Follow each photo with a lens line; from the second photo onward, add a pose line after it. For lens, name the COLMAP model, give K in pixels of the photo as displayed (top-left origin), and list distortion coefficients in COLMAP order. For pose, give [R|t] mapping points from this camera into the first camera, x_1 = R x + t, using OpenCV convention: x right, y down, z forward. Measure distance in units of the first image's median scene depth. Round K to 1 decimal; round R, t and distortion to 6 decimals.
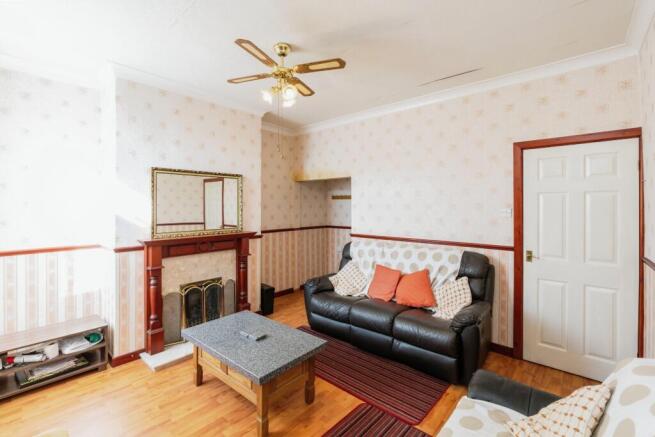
lens RADIAL K [[294.7, 0, 327.6], [0, 294.7, 205.7], [0, 0, 1]] dist [-0.000605, -0.000030]
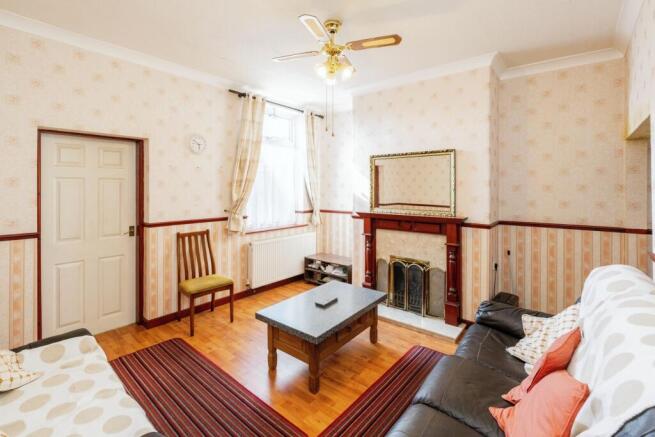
lens RADIAL K [[294.8, 0, 327.7], [0, 294.8, 187.4], [0, 0, 1]] dist [0.000326, 0.000064]
pose [[0.024639, 0.002914, -0.999692, 0.600441], [-0.000968, 0.999995, 0.002891, 0.003007], [0.999696, 0.000897, 0.024642, 0.687099]]
